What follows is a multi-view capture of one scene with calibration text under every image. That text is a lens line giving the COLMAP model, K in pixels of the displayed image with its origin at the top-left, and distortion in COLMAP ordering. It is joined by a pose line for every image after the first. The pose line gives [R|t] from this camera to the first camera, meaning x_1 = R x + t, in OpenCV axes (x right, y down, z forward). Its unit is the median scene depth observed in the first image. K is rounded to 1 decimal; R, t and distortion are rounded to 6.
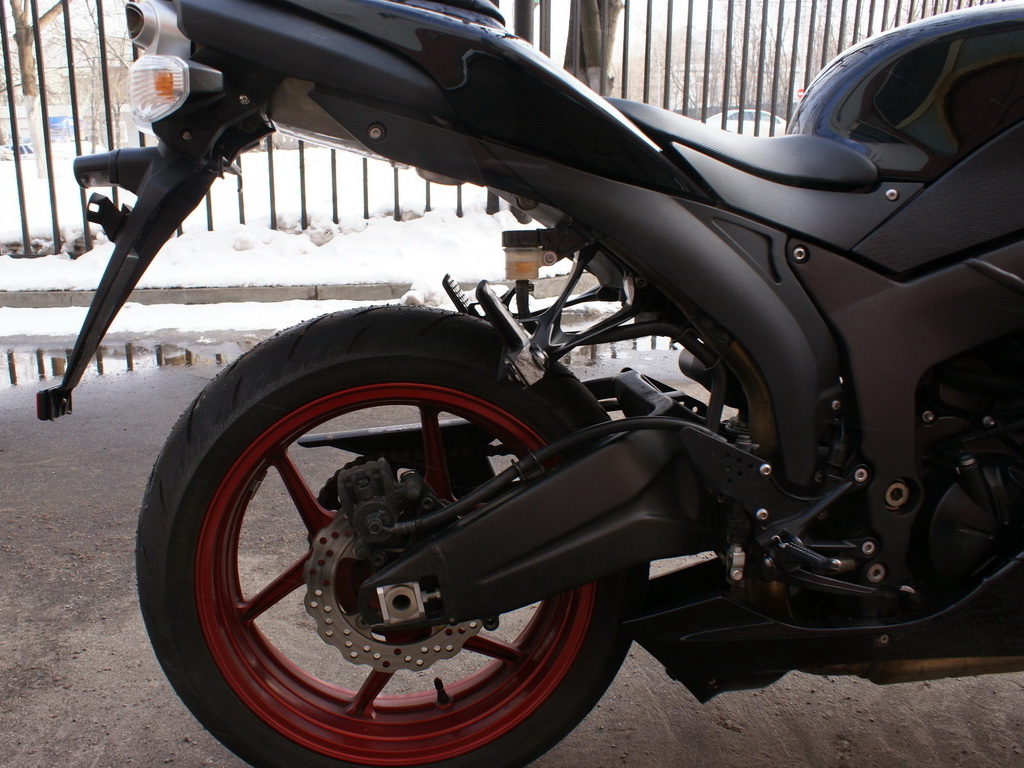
lens RADIAL K [[893.3, 0, 441.2], [0, 893.3, 382.7], [0, 0, 1]] dist [-0.152647, 0.131556]
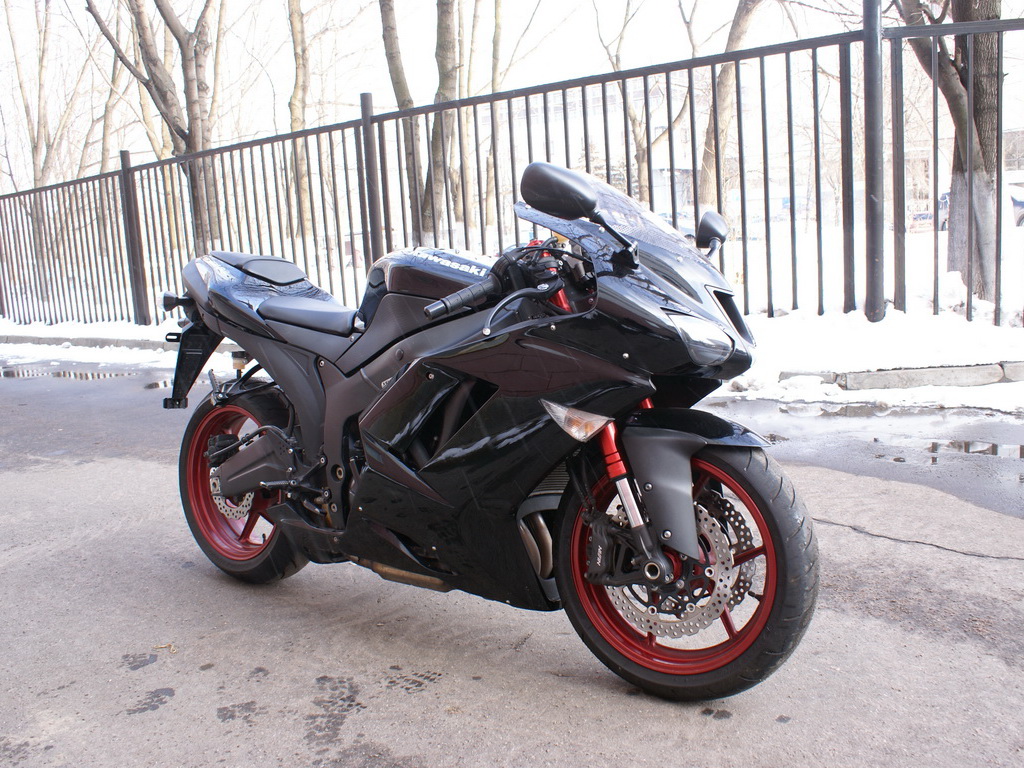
lens RADIAL K [[893.3, 0, 523.0], [0, 893.3, 391.0], [0, 0, 1]] dist [-0.152647, 0.131556]
pose [[0.749693, 0.066773, -0.658408, 2.376878], [-0.113670, 0.993104, -0.028713, -0.067477], [0.651950, 0.096367, 0.752113, -0.424910]]
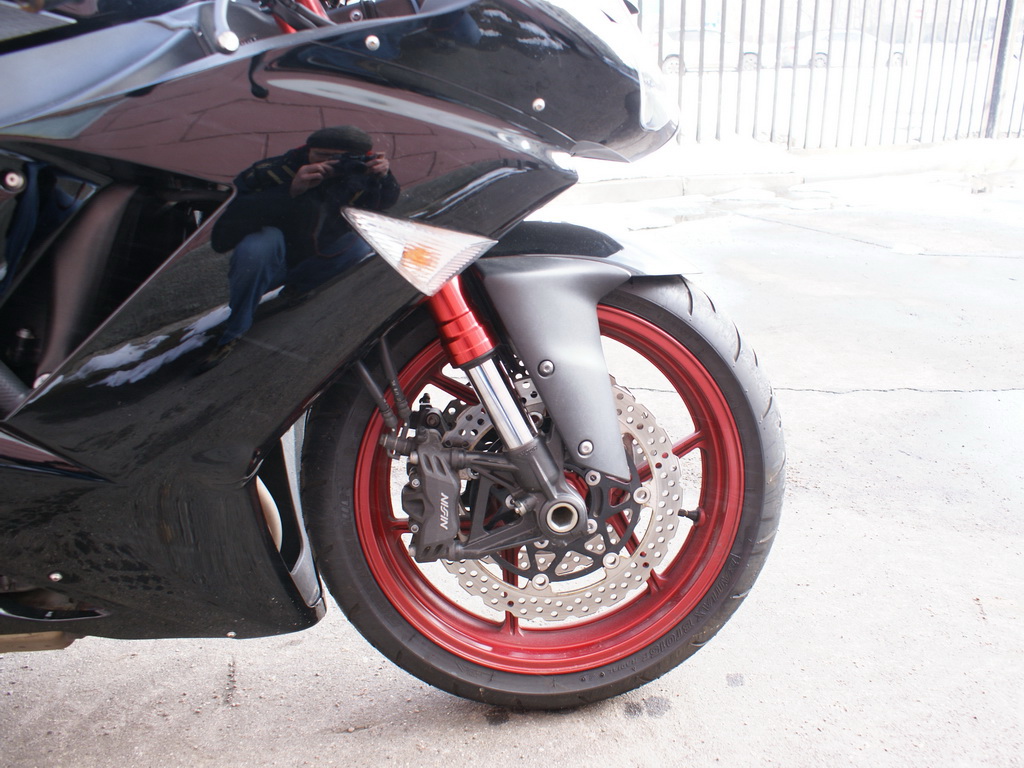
lens RADIAL K [[893.3, 0, 540.2], [0, 893.3, 375.6], [0, 0, 1]] dist [-0.152647, 0.131556]
pose [[0.999732, 0.003183, -0.022936, 1.408651], [-0.001521, 0.997397, 0.072095, -0.016026], [0.023106, -0.072041, 0.997134, 0.153131]]
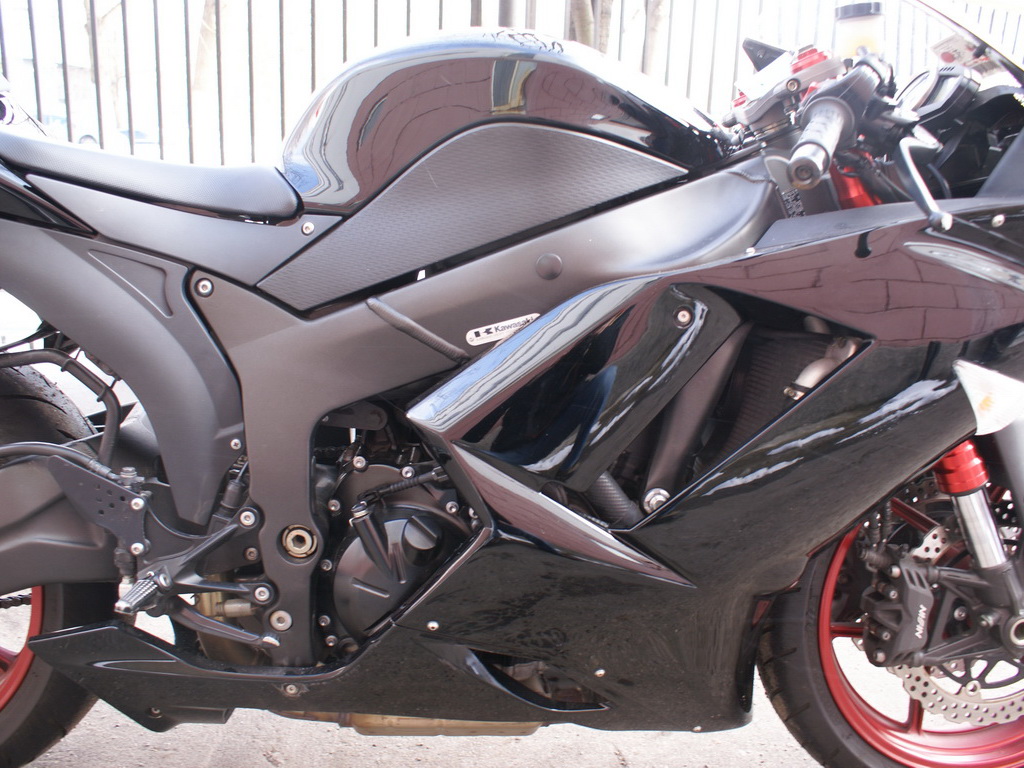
lens RADIAL K [[893.3, 0, 495.6], [0, 893.3, 381.4], [0, 0, 1]] dist [-0.152647, 0.131556]
pose [[0.996868, 0.055863, -0.055974, 0.795715], [-0.056009, 0.998430, -0.001034, -0.059339], [0.055829, 0.004166, 0.998432, 0.035139]]
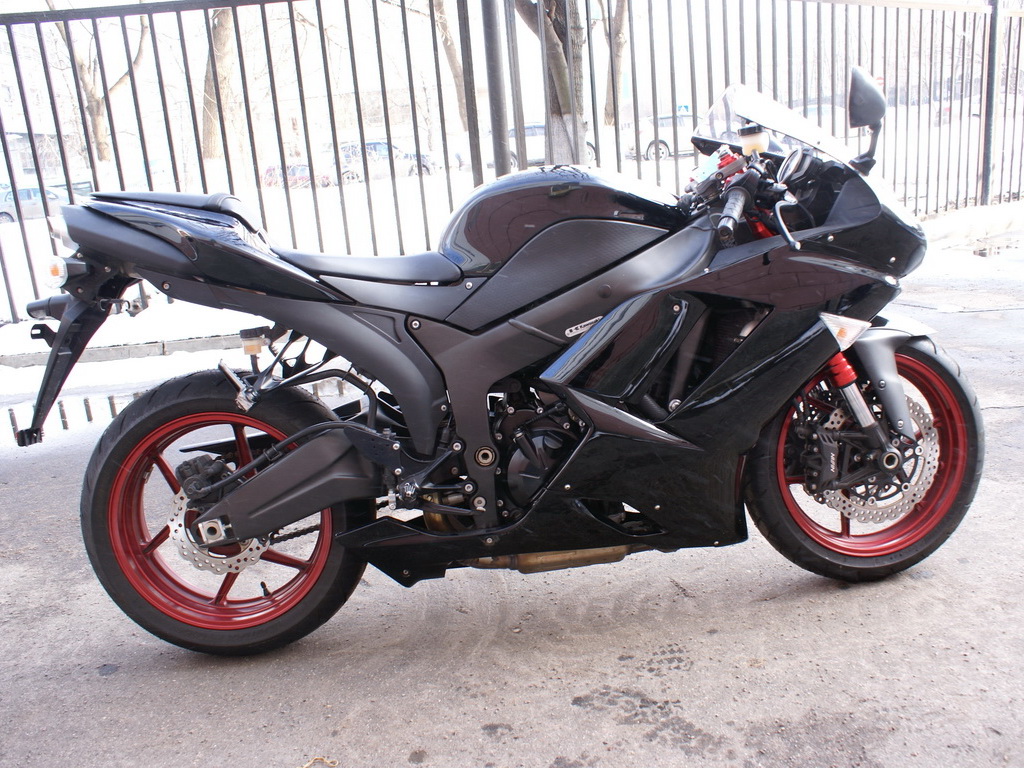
lens RADIAL K [[893.3, 0, 525.0], [0, 893.3, 386.1], [0, 0, 1]] dist [-0.152647, 0.131556]
pose [[0.996989, -0.072879, -0.026494, 0.670703], [0.072586, 0.997292, -0.011860, 0.014974], [0.027286, 0.009901, 0.999579, -0.805062]]
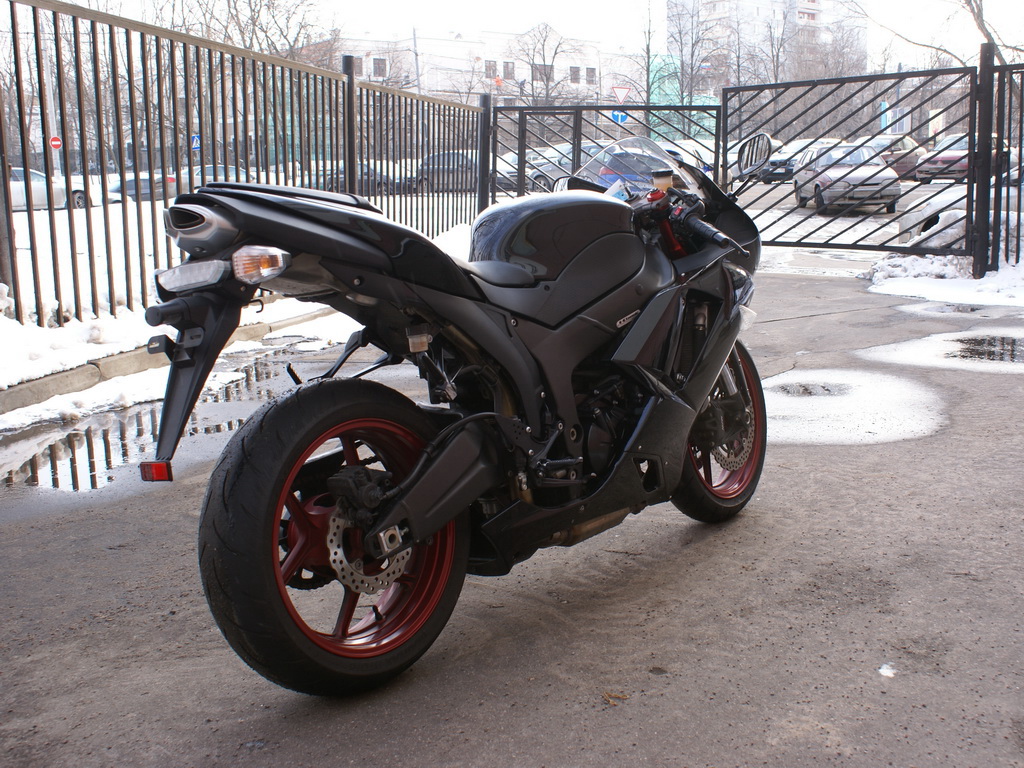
lens RADIAL K [[1099.5, 0, 513.6], [0, 1099.5, 383.5], [0, 0, 1]] dist [-0.109198, 0.000000]
pose [[0.719331, -0.136254, 0.681174, -1.301860], [0.206321, 0.978232, -0.022205, 0.043569], [-0.663321, 0.156513, 0.731784, -0.799645]]
